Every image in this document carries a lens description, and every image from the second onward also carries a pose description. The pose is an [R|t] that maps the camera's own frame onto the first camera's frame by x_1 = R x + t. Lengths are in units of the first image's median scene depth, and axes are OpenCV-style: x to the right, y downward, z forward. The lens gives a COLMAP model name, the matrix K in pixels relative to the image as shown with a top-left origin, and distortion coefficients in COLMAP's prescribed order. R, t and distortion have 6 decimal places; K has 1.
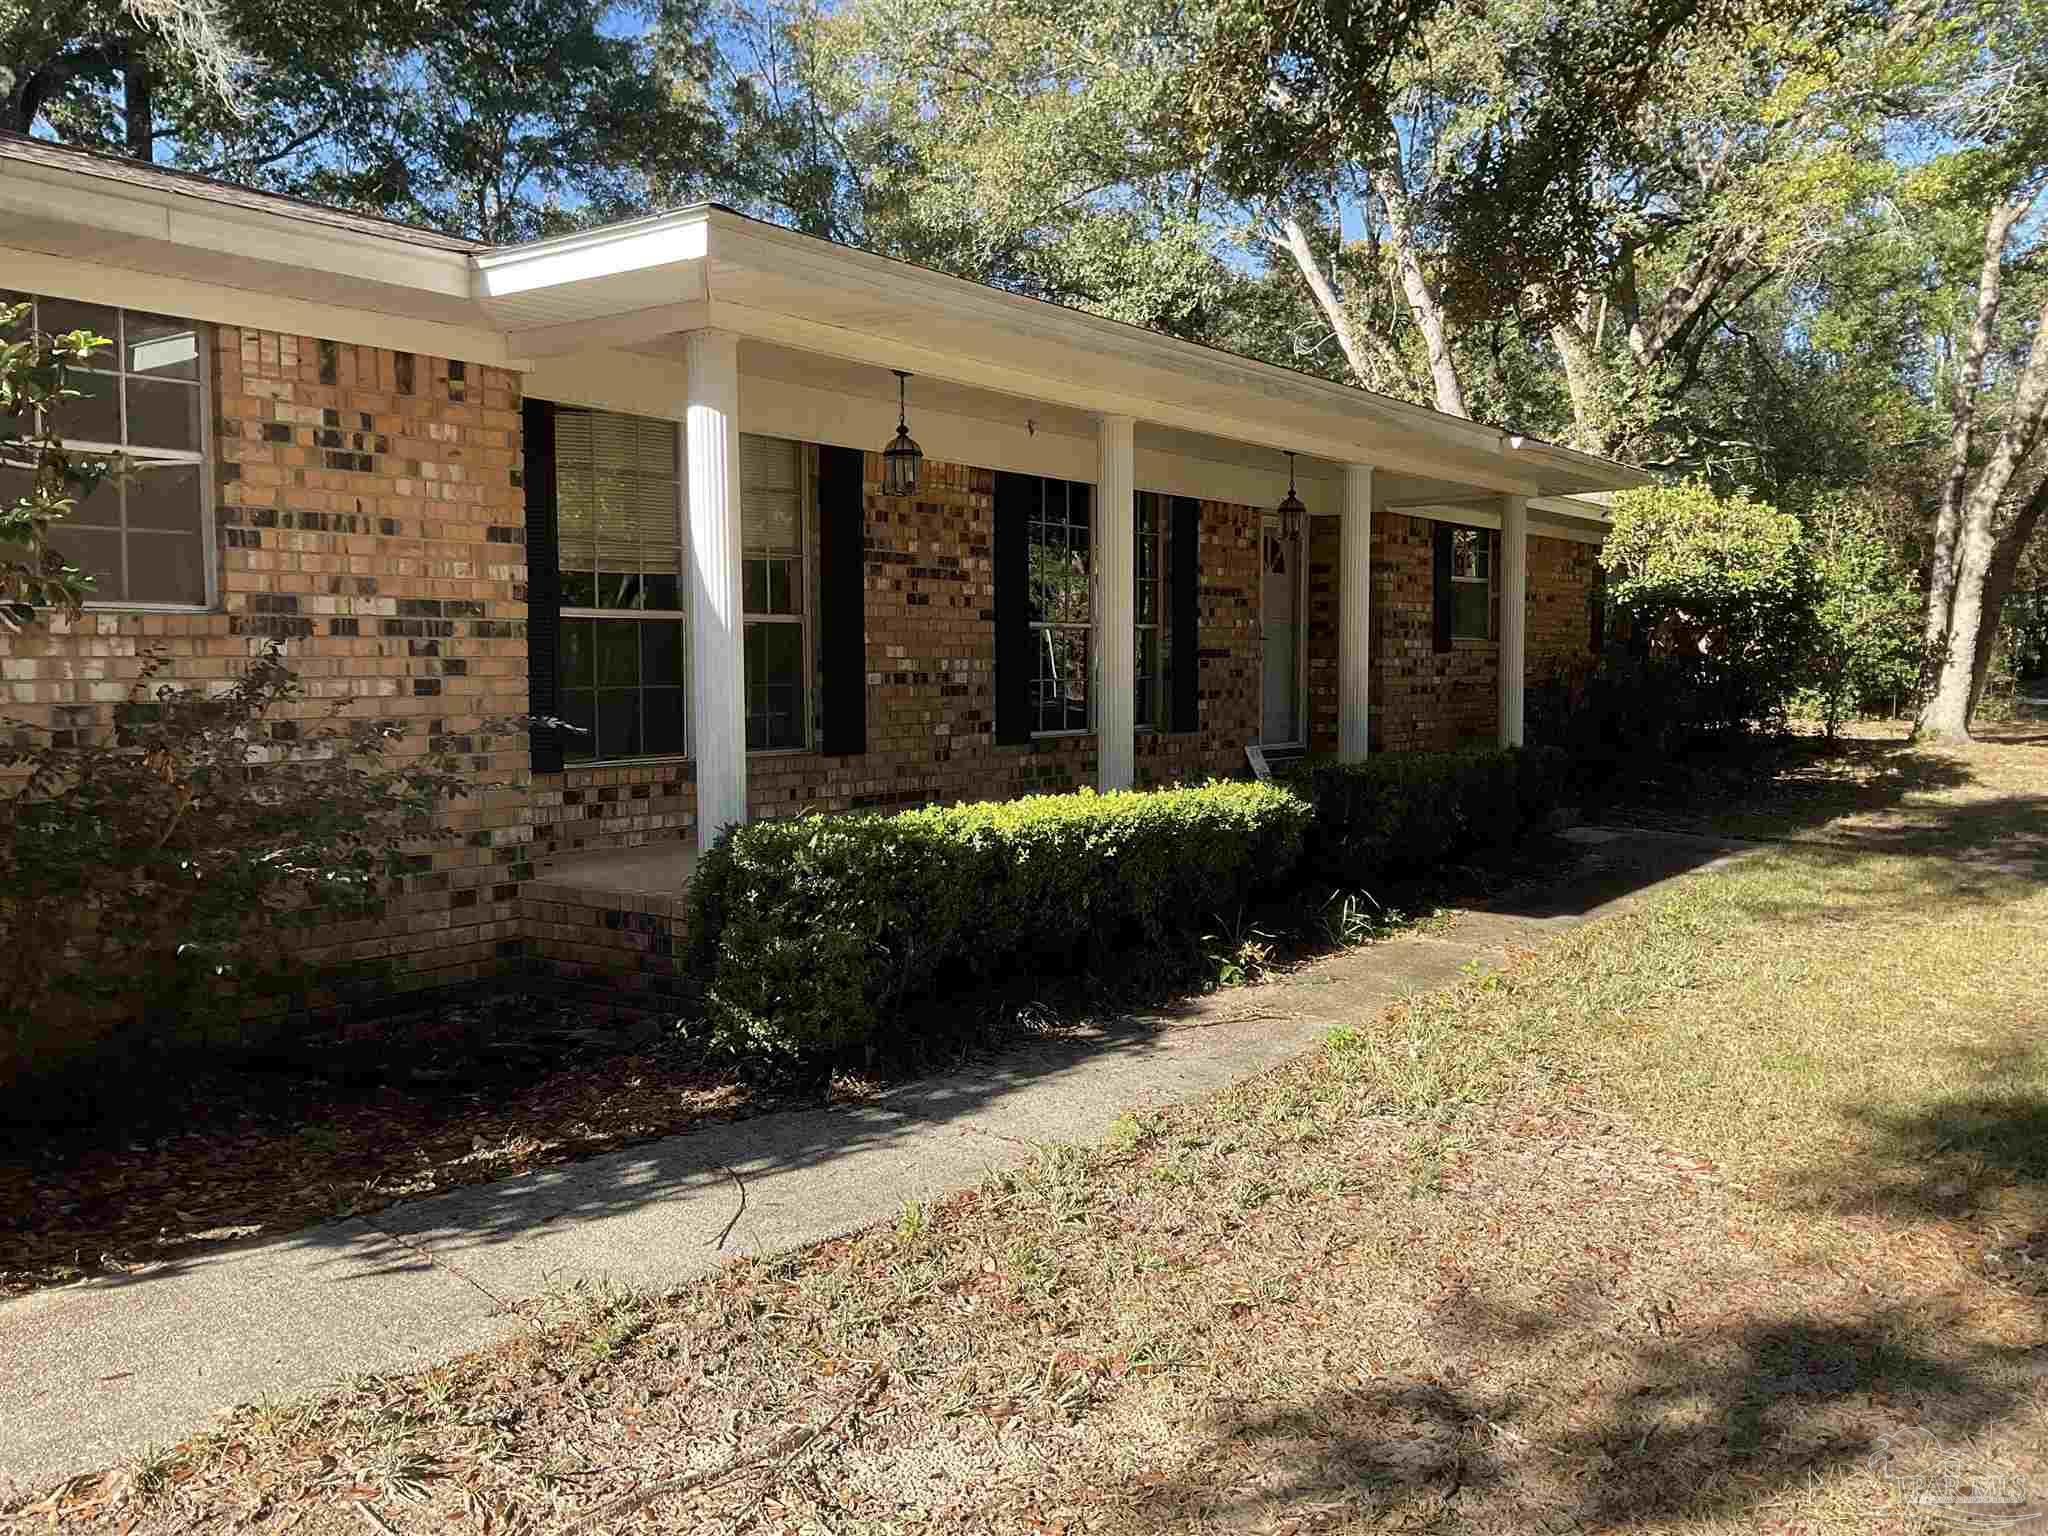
lens RADIAL K [[1693.0, 0, 1028.5], [0, 1693.0, 778.8], [0, 0, 1]] dist [0.074839, -0.136602]
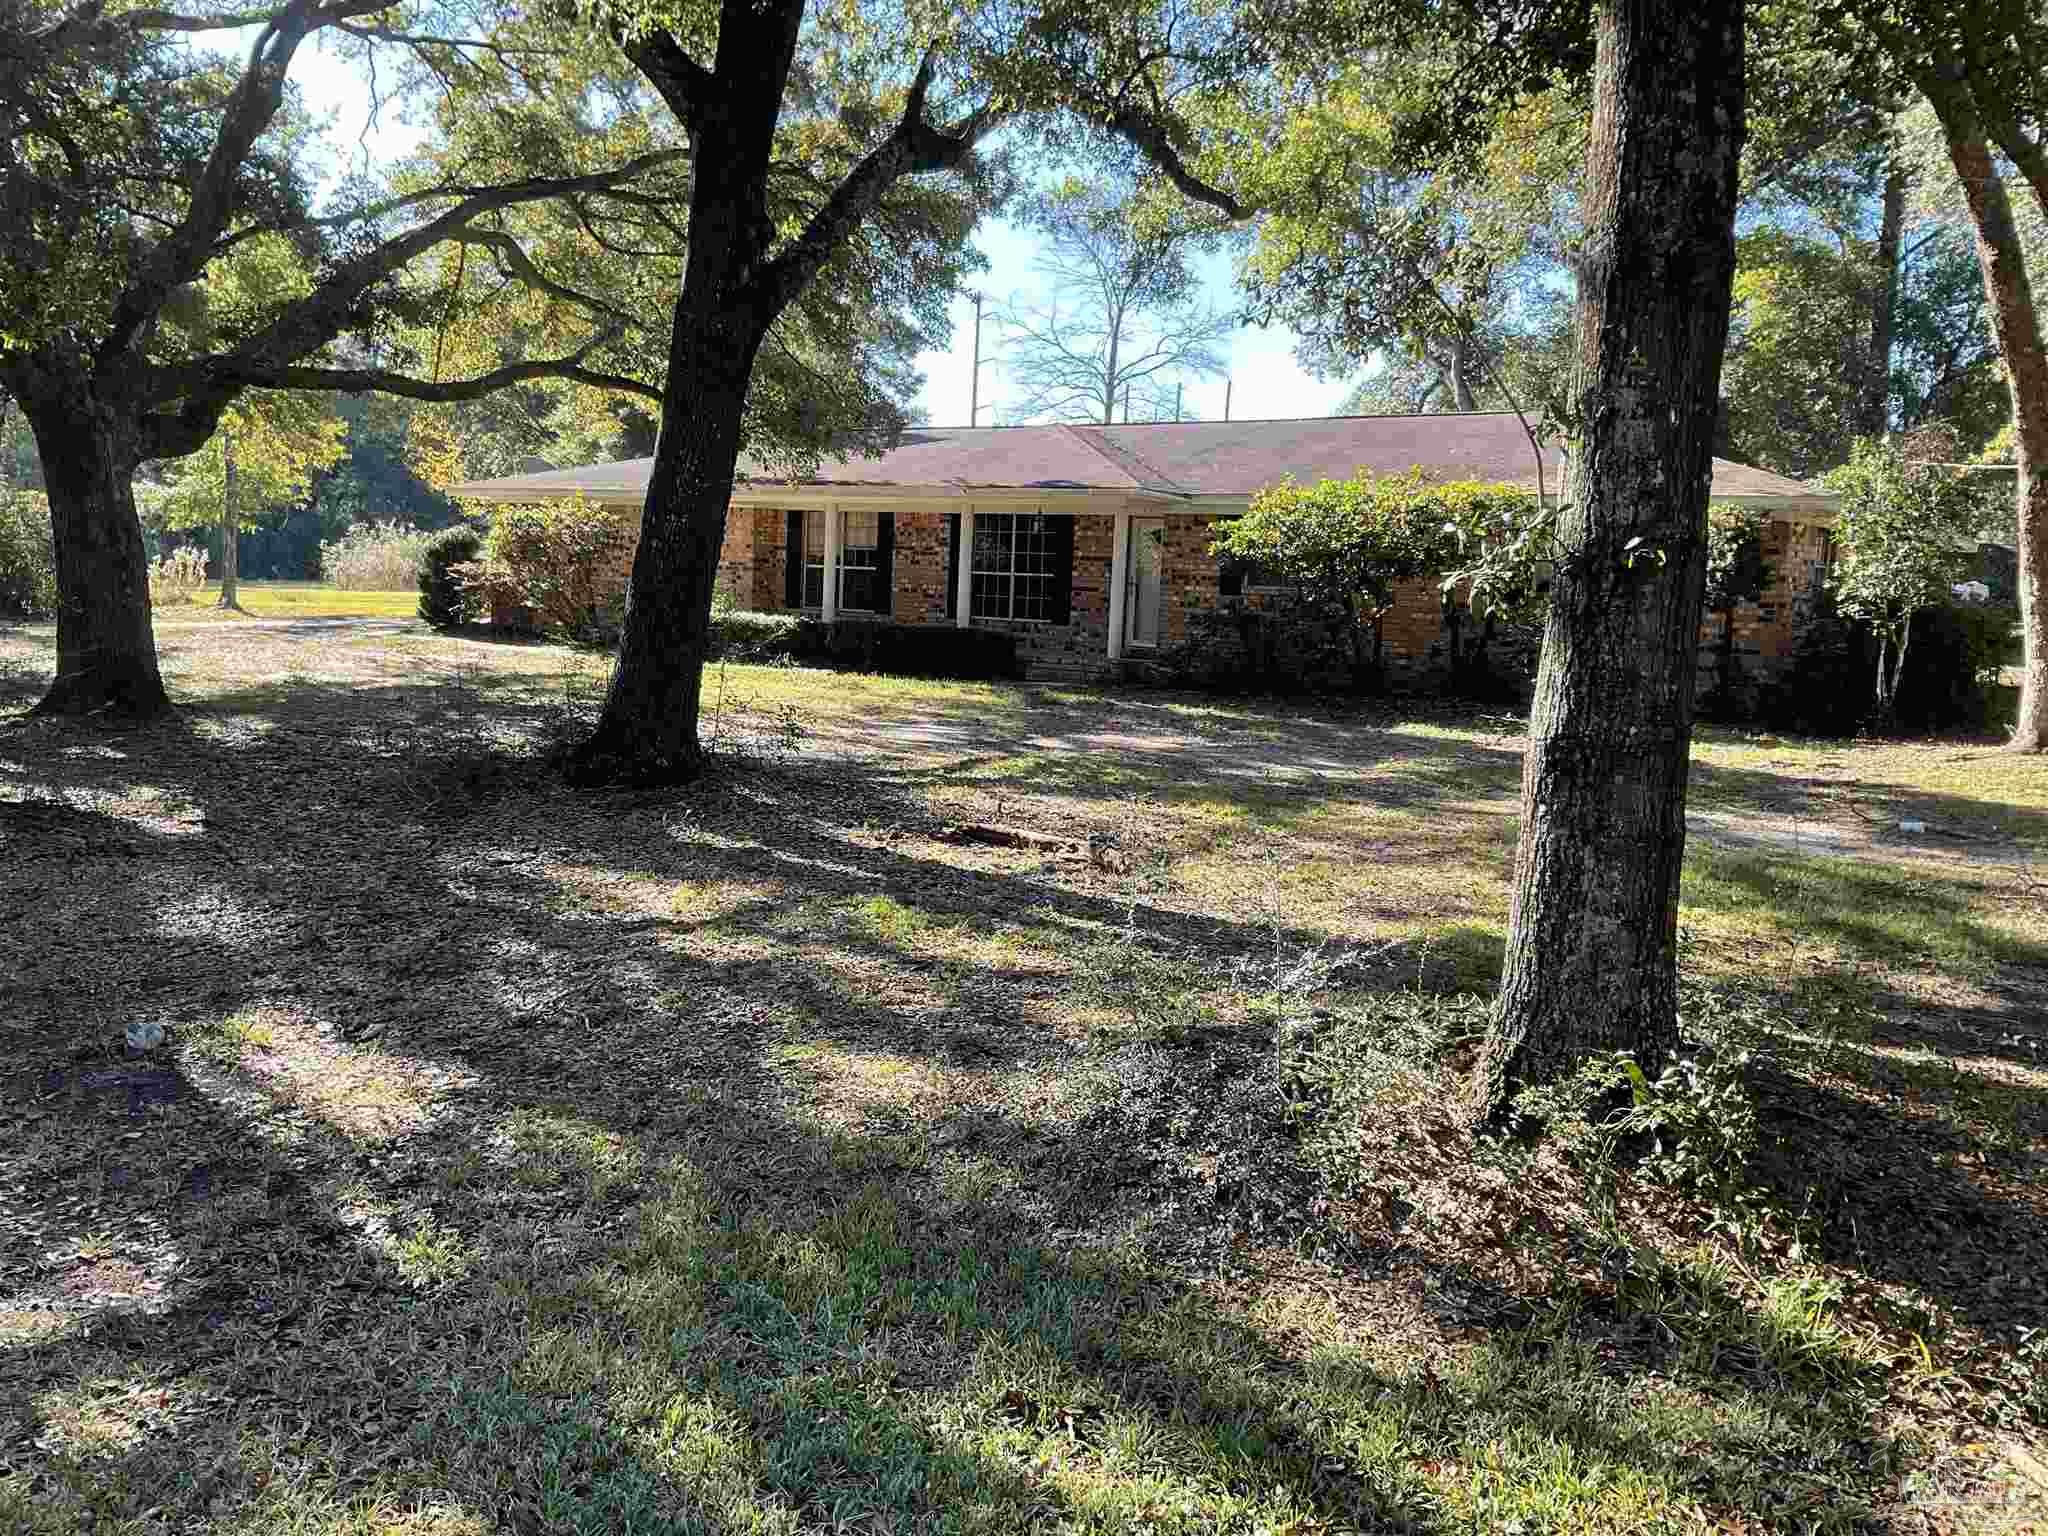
lens RADIAL K [[1693.0, 0, 1013.7], [0, 1693.0, 780.1], [0, 0, 1]] dist [0.074839, -0.136602]
pose [[-0.125849, 0.107440, -0.986214, 2.125566], [-0.114875, 0.985852, 0.122060, -0.085946], [0.985376, 0.128653, -0.111726, 1.173099]]
